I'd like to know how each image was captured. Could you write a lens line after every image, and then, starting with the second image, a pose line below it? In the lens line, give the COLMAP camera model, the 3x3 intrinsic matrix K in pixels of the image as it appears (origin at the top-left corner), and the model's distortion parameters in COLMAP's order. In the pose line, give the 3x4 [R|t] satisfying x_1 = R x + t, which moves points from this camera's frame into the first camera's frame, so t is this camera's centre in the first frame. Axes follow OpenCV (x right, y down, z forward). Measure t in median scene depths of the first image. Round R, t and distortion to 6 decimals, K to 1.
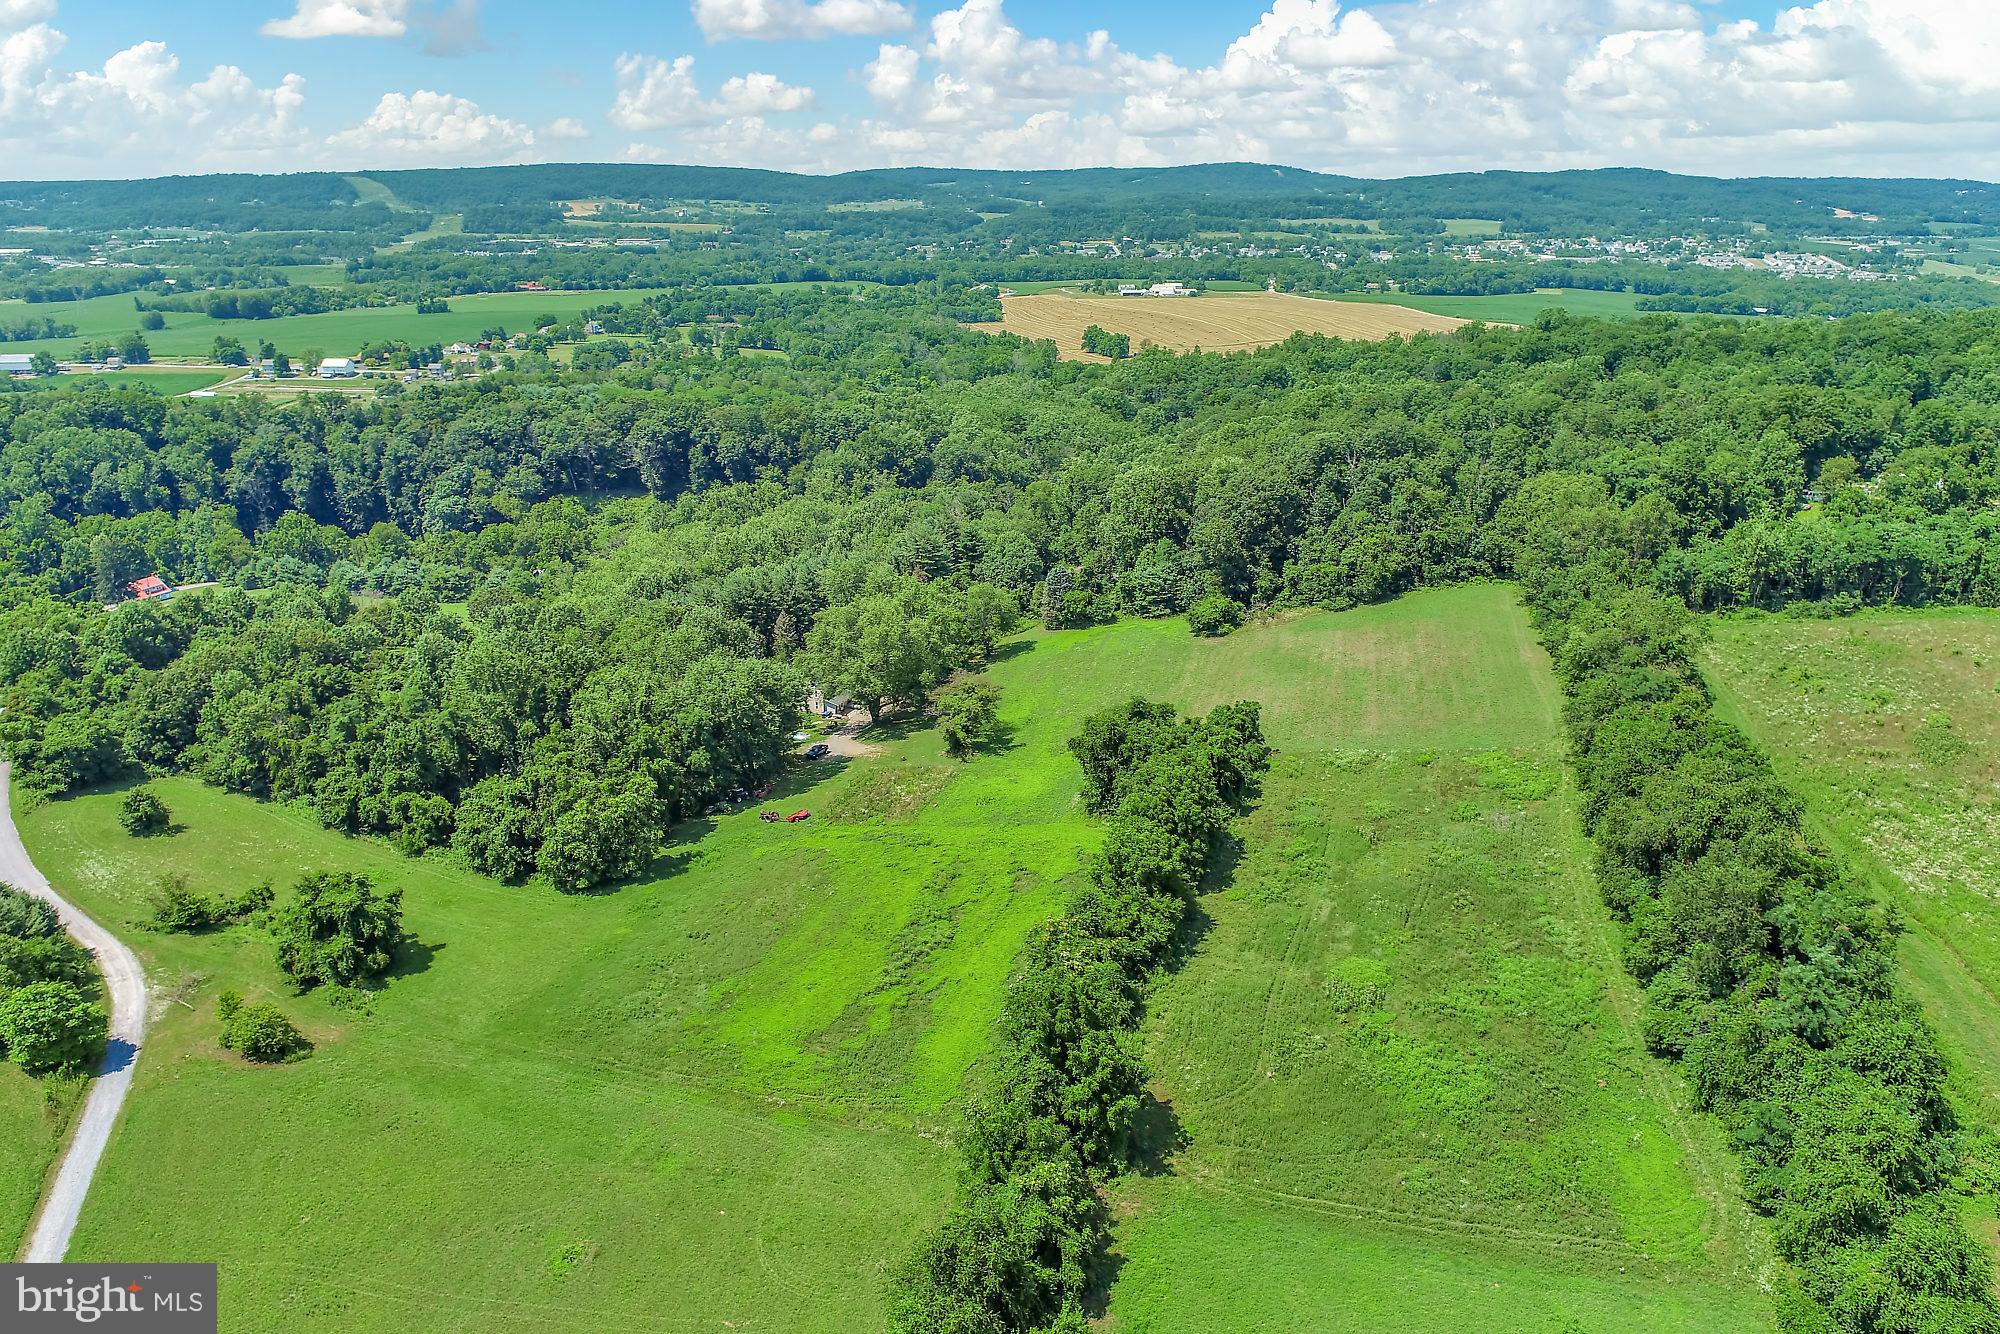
lens RADIAL K [[1348.8, 0, 1000.0], [0, 1348.8, 667.0], [0, 0, 1]] dist [-0.026620, 0.002246]
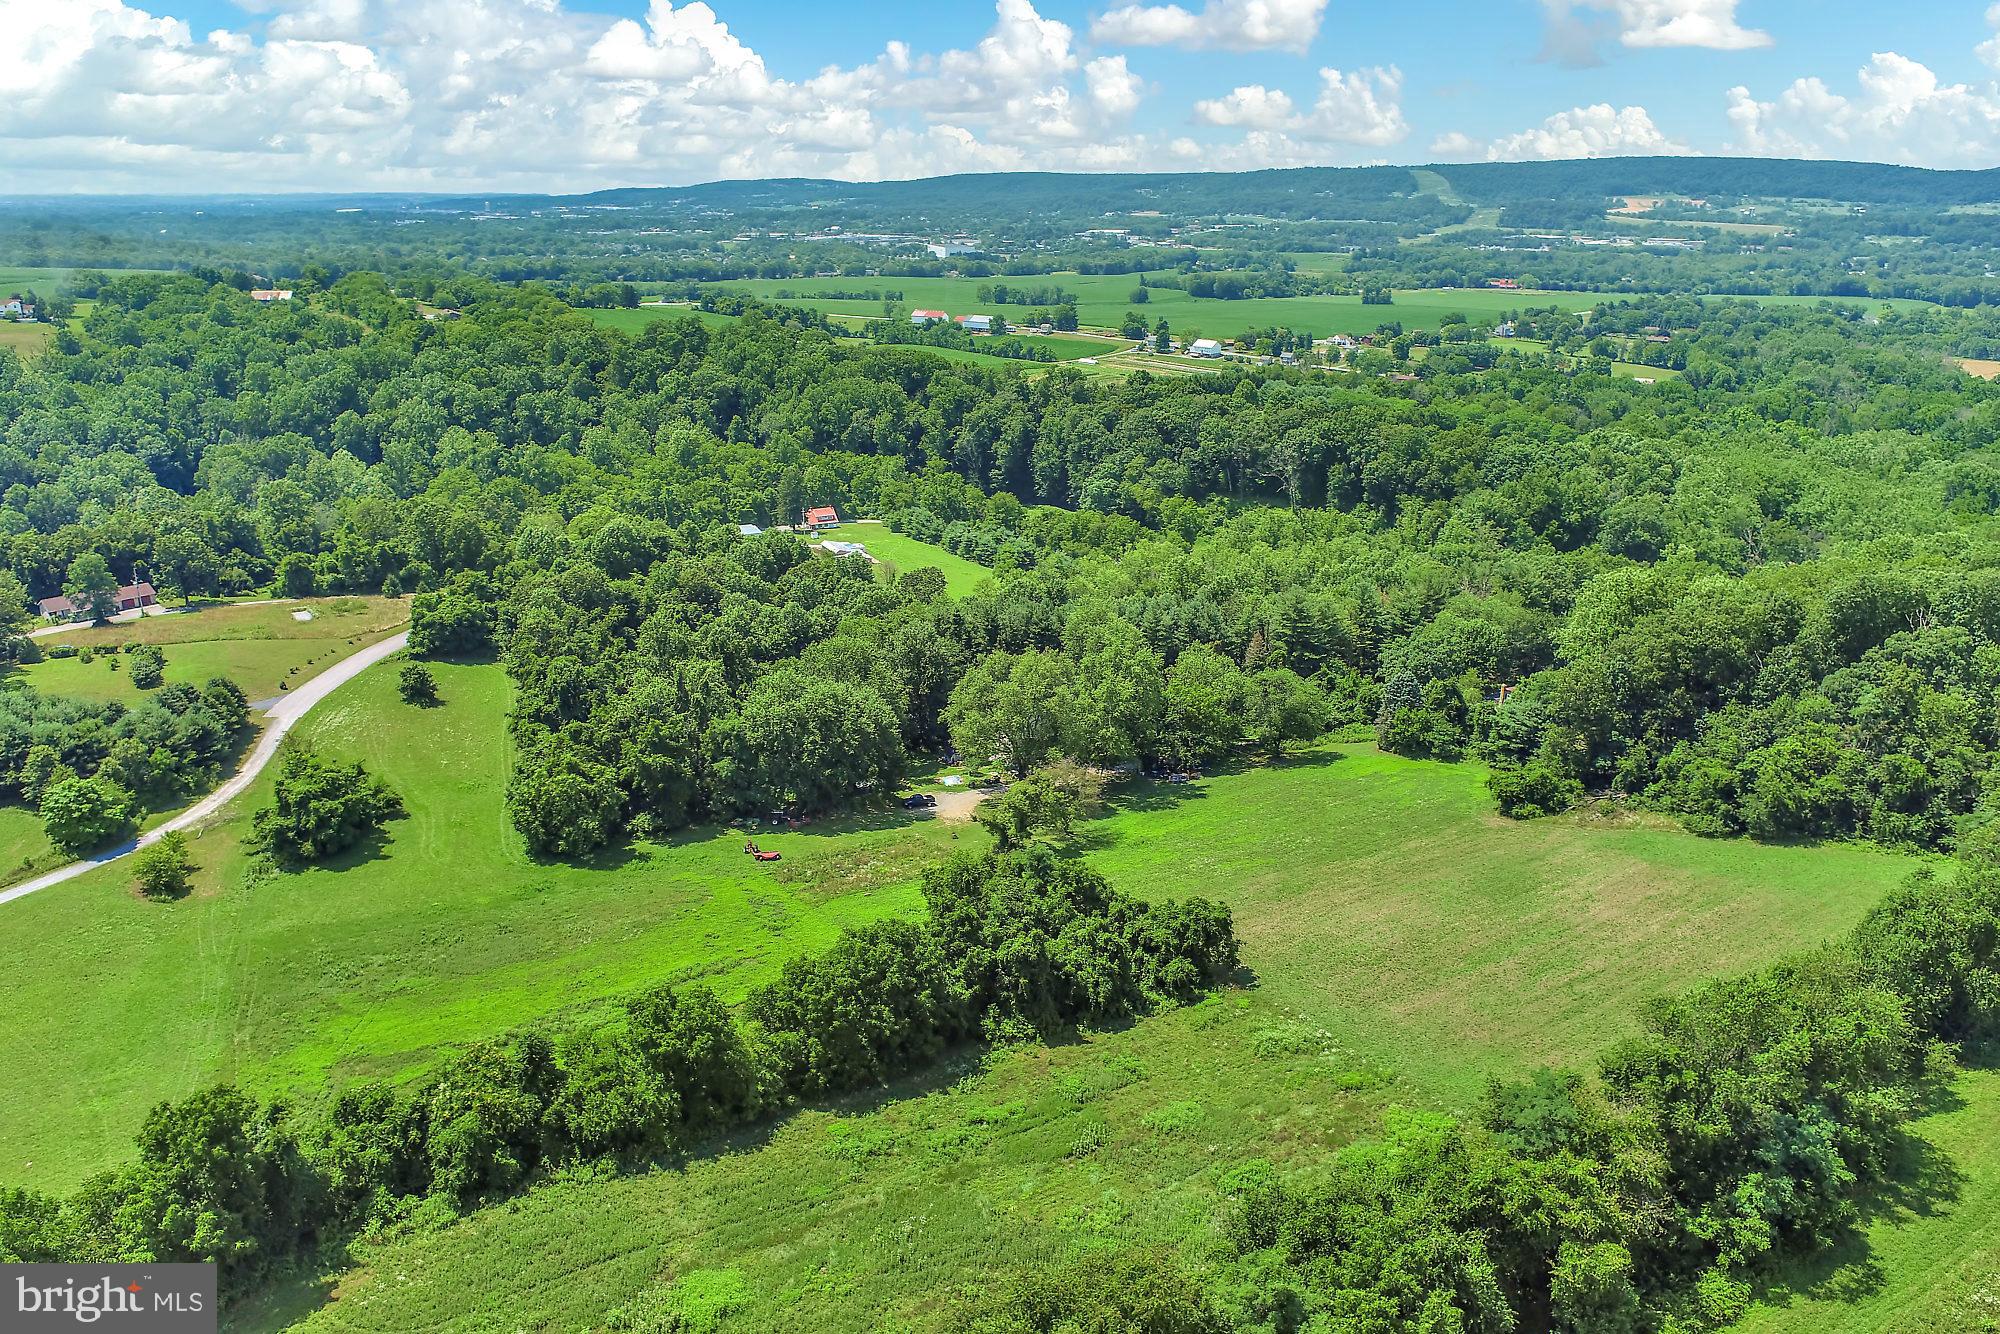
lens RADIAL K [[1348.8, 0, 1000.0], [0, 1348.8, 667.0], [0, 0, 1]] dist [-0.026620, 0.002246]
pose [[0.724107, 0.229242, -0.650474, 0.104514], [-0.226643, 0.969857, 0.089501, -0.026063], [0.651384, 0.082618, 0.754236, 0.074831]]
